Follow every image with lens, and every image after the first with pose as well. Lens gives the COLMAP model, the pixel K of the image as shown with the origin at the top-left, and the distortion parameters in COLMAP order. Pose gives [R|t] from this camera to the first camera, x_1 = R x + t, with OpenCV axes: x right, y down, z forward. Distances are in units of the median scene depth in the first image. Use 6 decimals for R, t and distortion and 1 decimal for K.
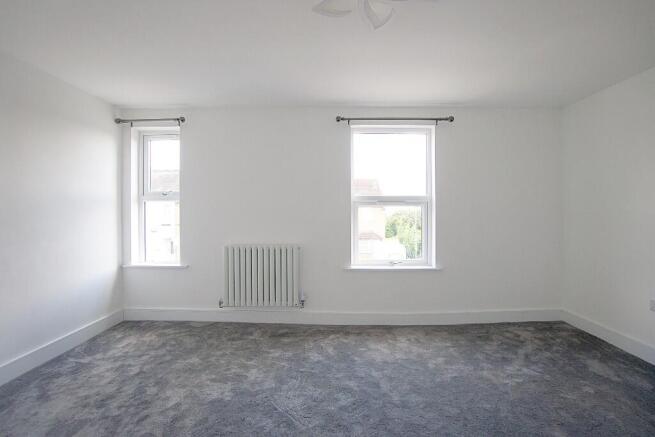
lens RADIAL K [[298.7, 0, 326.4], [0, 298.7, 216.4], [0, 0, 1]] dist [-0.059783, 0.027545]
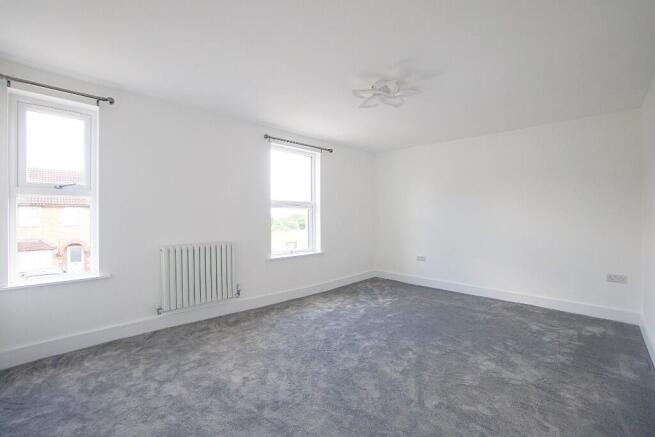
lens RADIAL K [[298.7, 0, 326.4], [0, 298.7, 216.4], [0, 0, 1]] dist [-0.059783, 0.027545]
pose [[0.691722, -0.000987, 0.722163, -0.676732], [0.006850, 0.999963, -0.005194, 0.009295], [-0.722131, 0.008539, 0.691703, -0.022308]]
